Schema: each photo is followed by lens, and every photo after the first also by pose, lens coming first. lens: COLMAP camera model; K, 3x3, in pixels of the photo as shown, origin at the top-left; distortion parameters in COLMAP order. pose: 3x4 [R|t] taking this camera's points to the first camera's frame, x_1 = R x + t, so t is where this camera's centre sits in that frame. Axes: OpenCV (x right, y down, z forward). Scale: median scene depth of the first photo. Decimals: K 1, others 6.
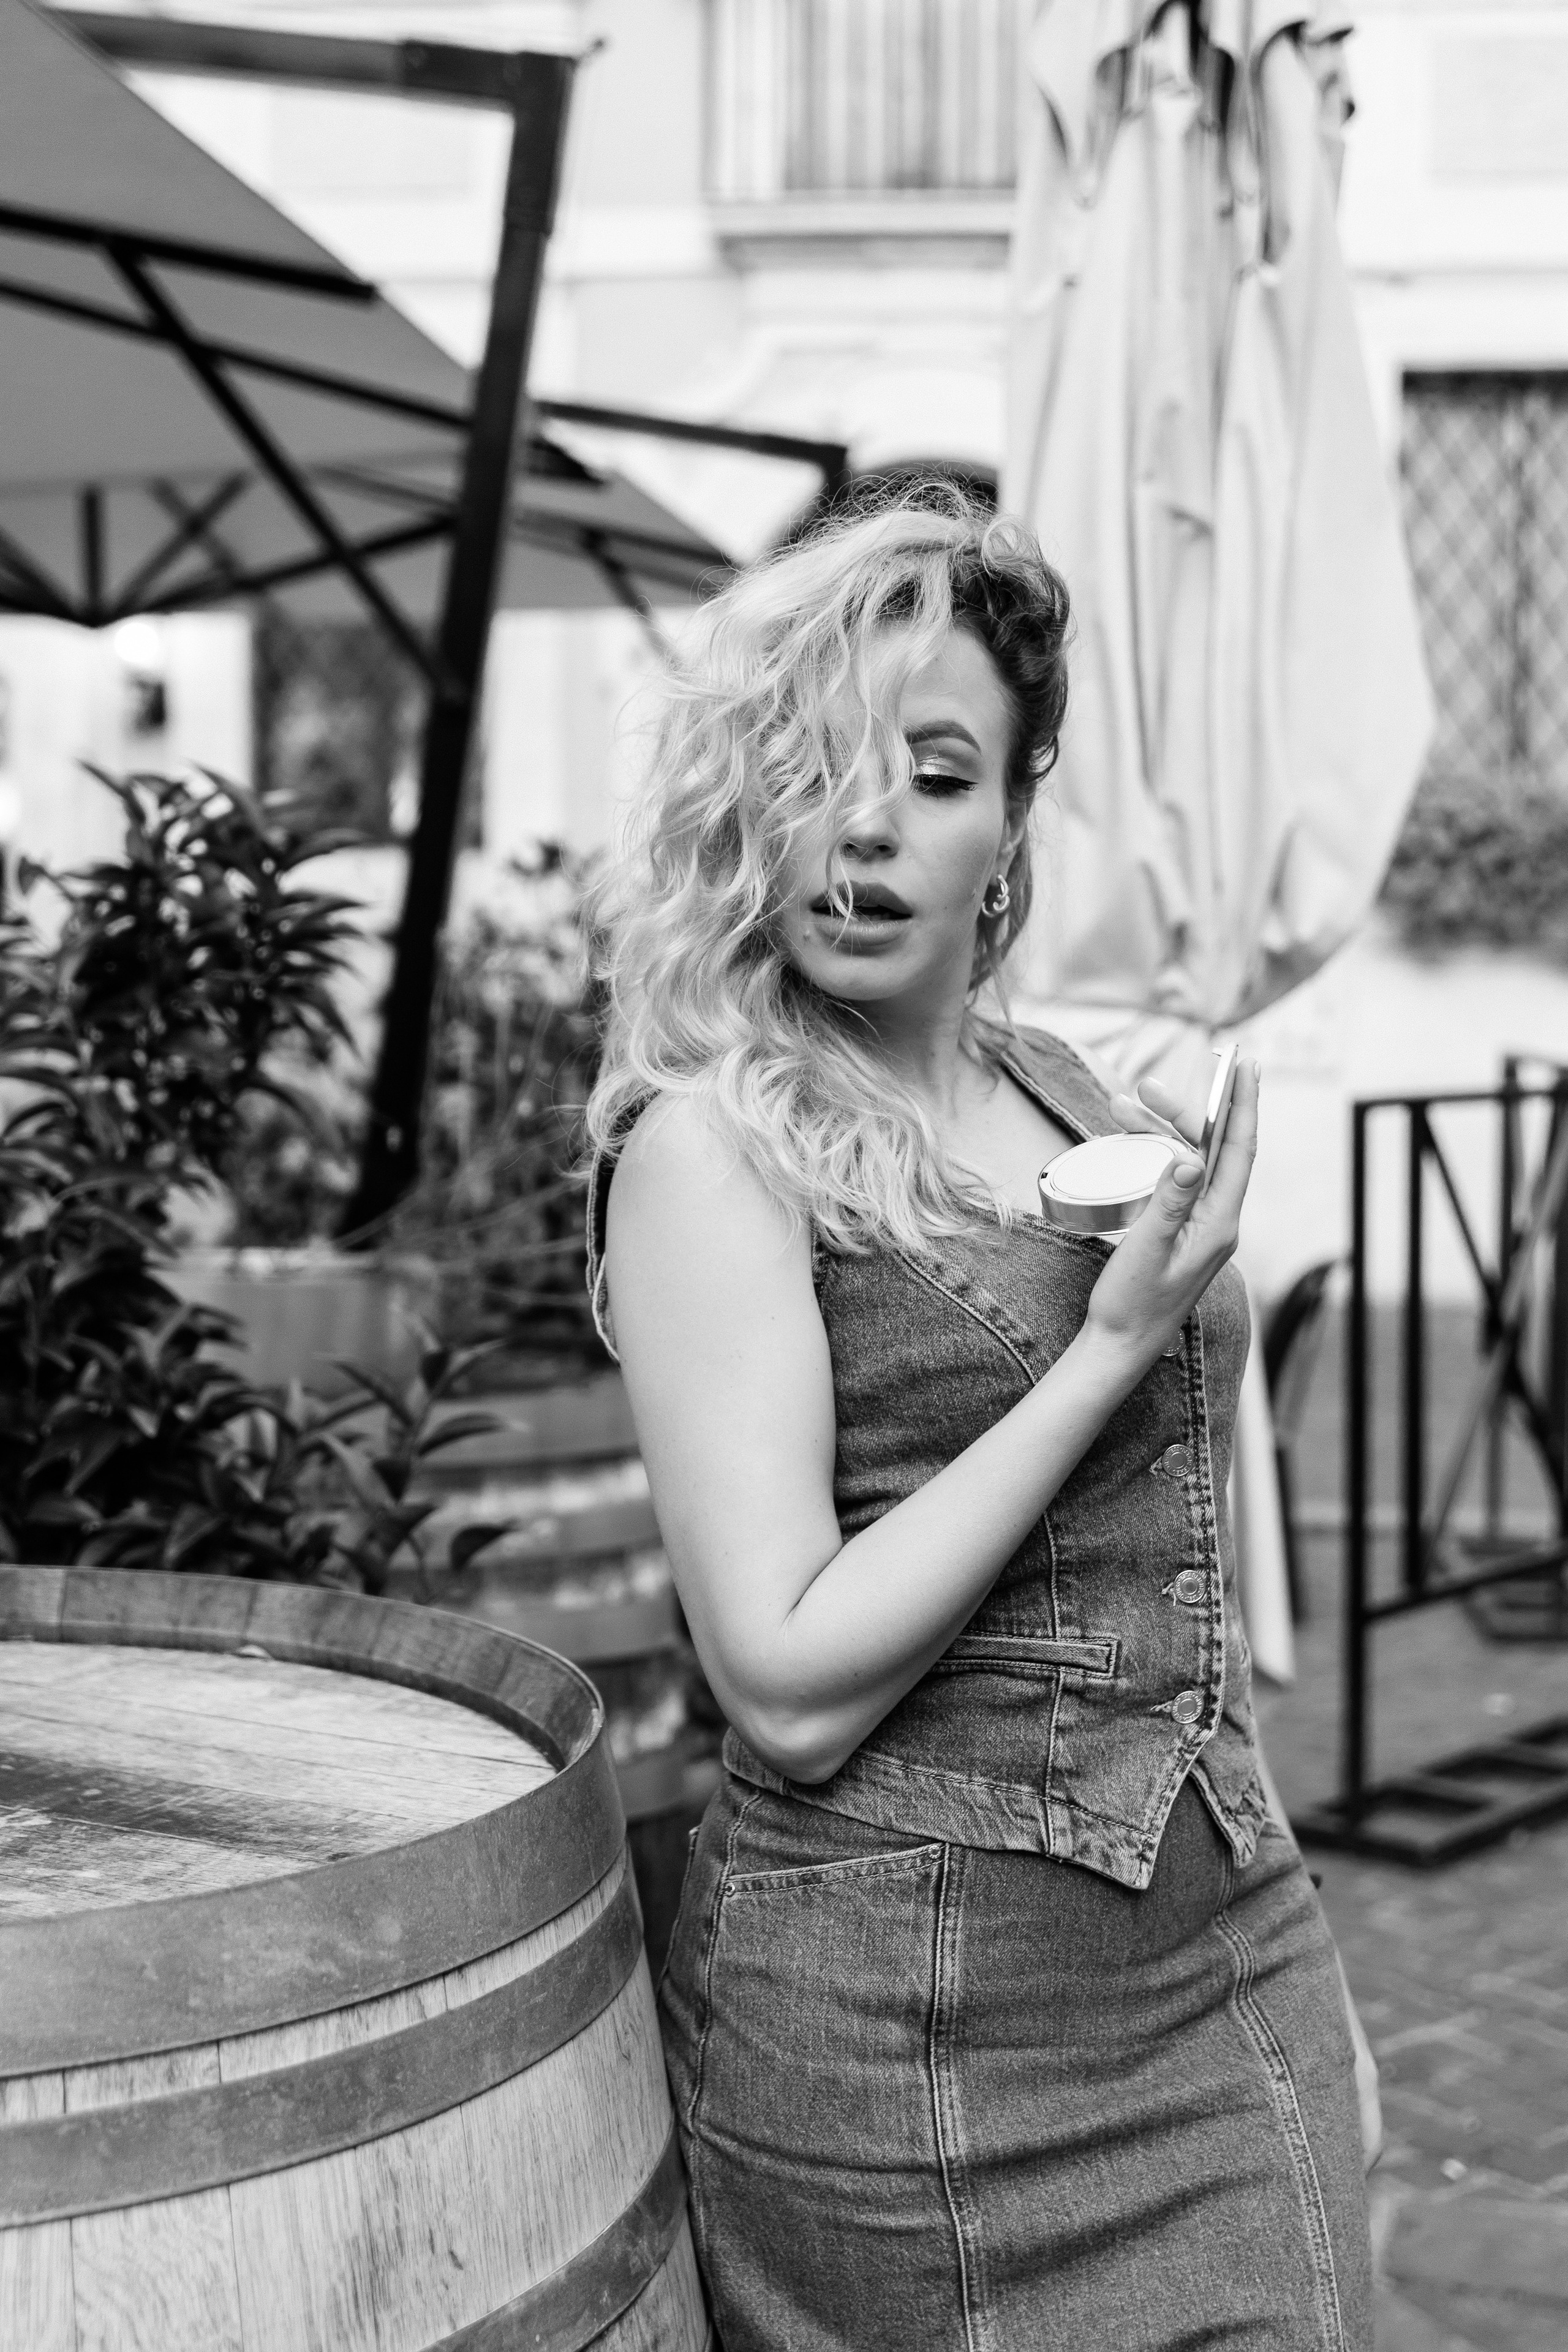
lens RADIAL K [[2989.8, 0, 787.7], [0, 2989.8, 1206.7], [0, 0, 1]] dist [0.008526, -0.046576]
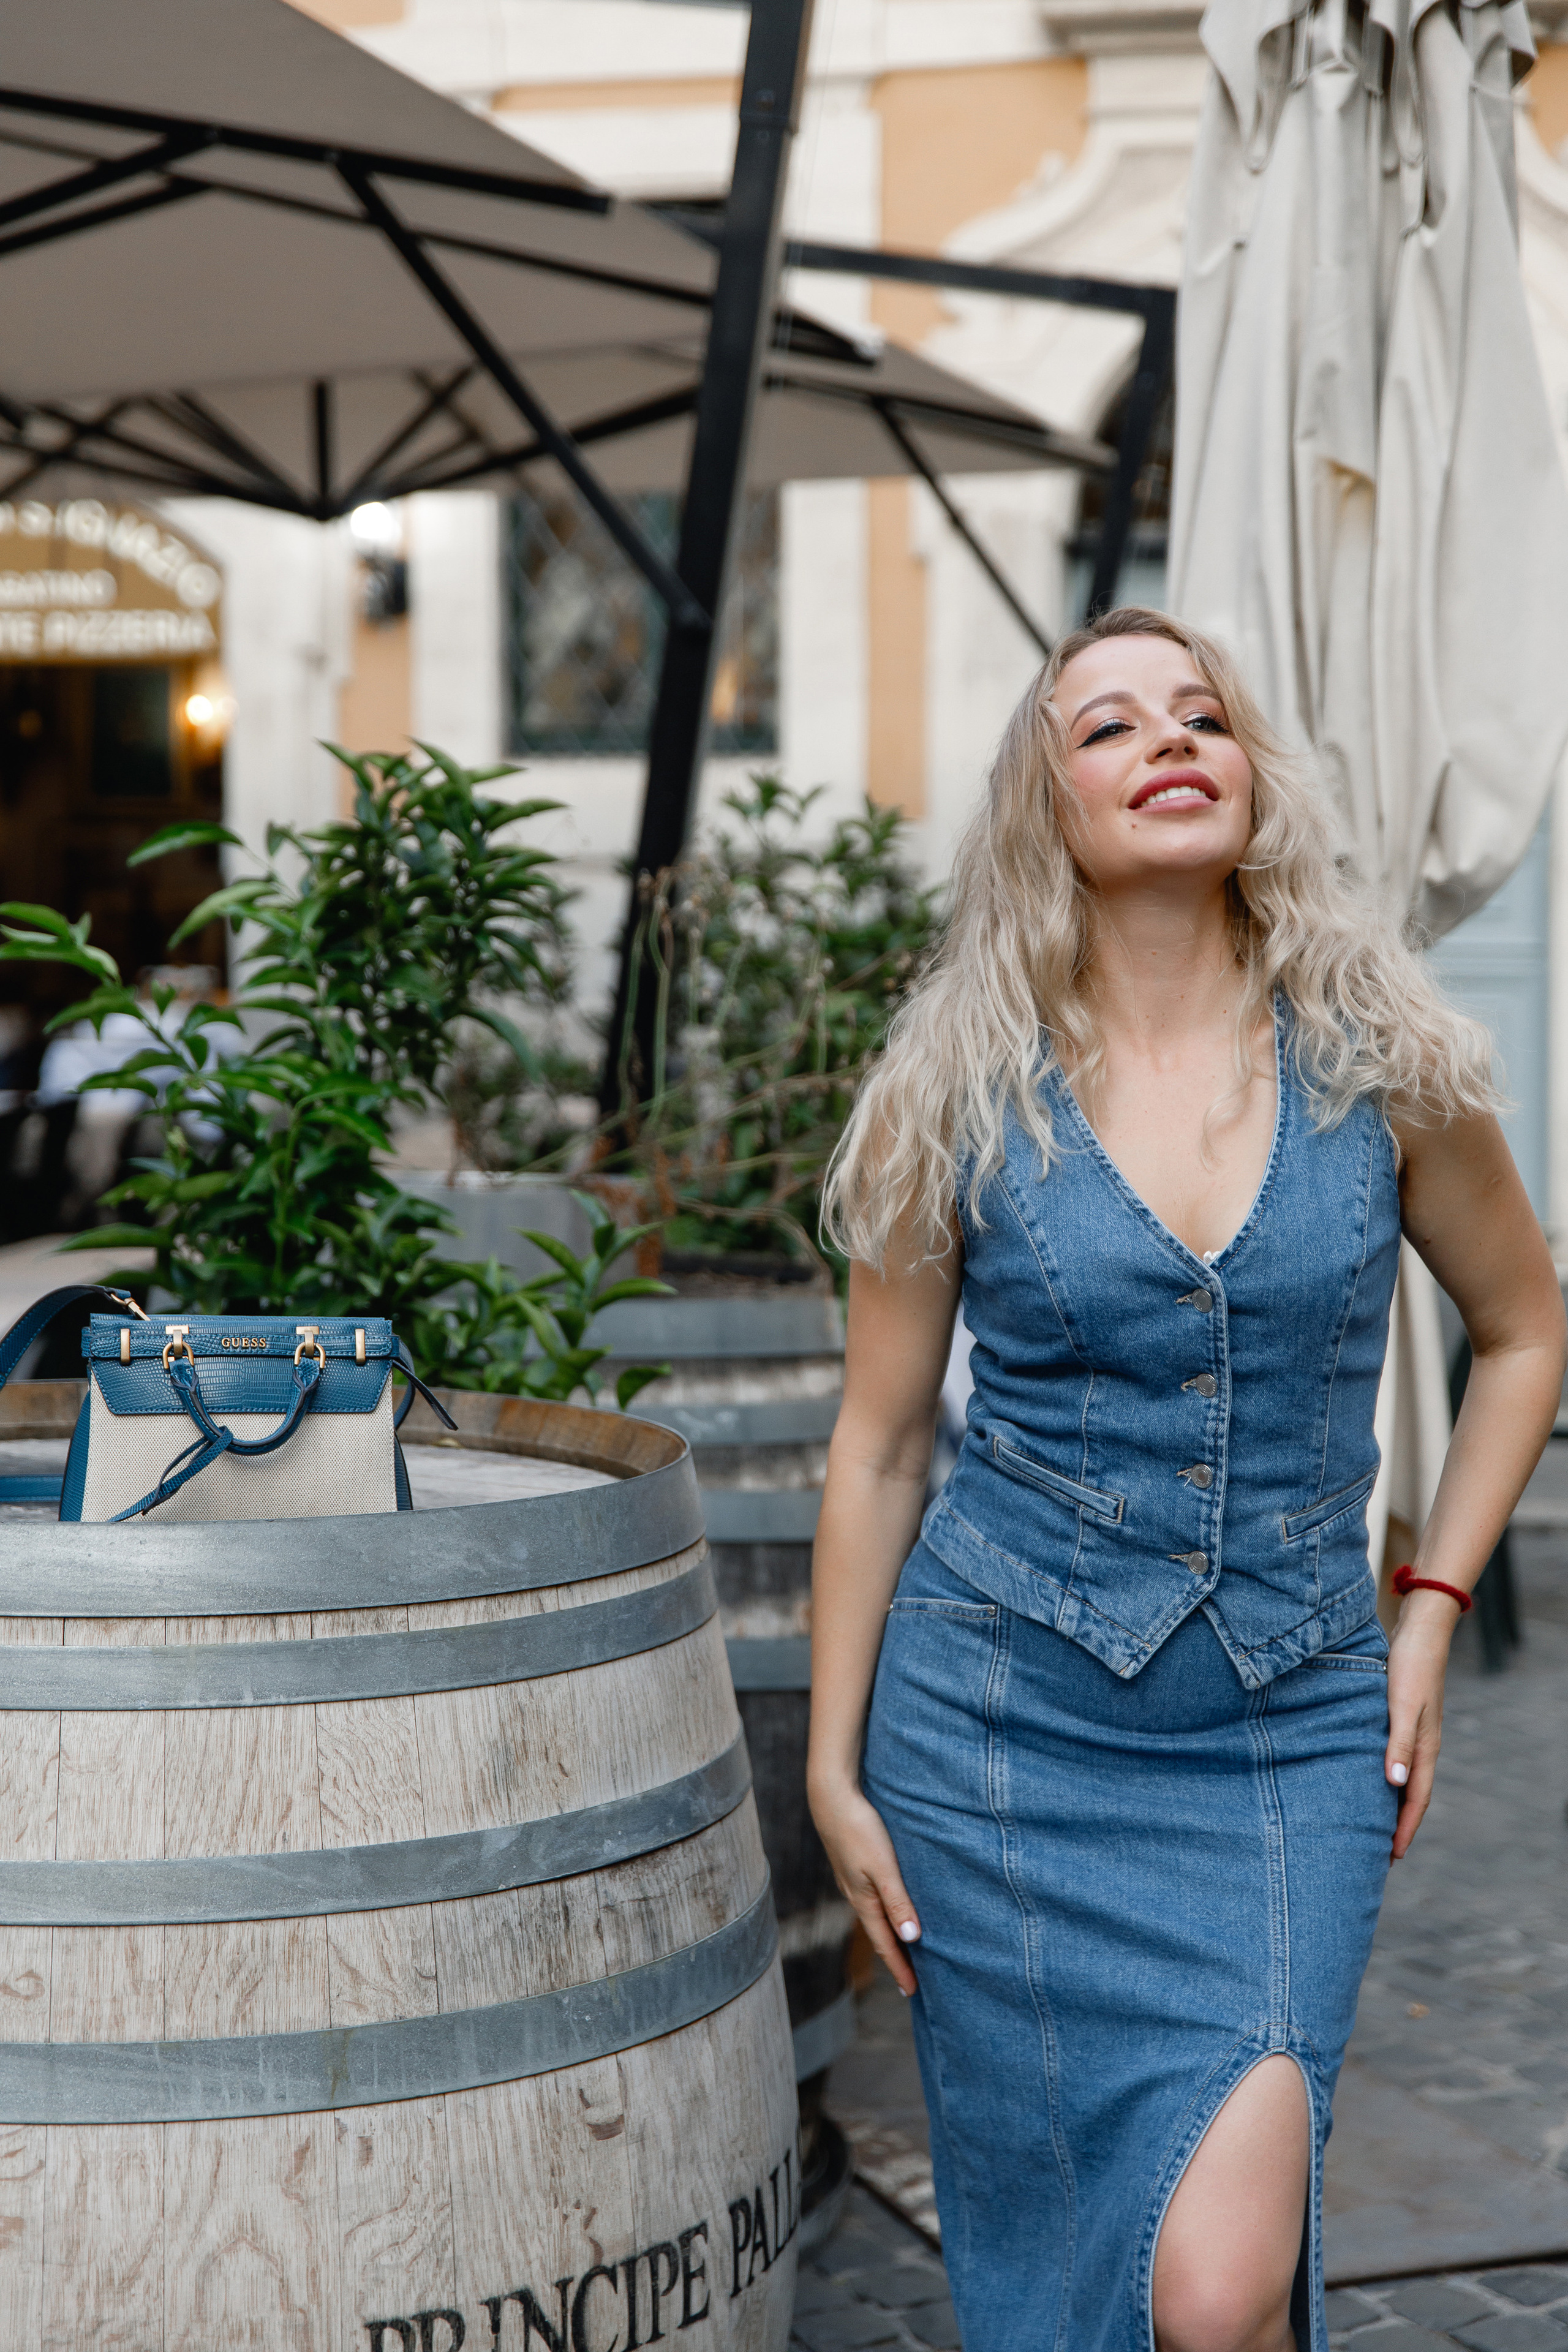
lens RADIAL K [[3913.3, 0, 784.0], [0, 3913.3, 1176.0], [0, 0, 1]] dist [0.040840, 0.026506]
pose [[0.993767, -0.002109, -0.111458, 0.132085], [0.001454, 0.999981, -0.005959, 0.036464], [0.111469, 0.005760, 0.993751, -0.573327]]
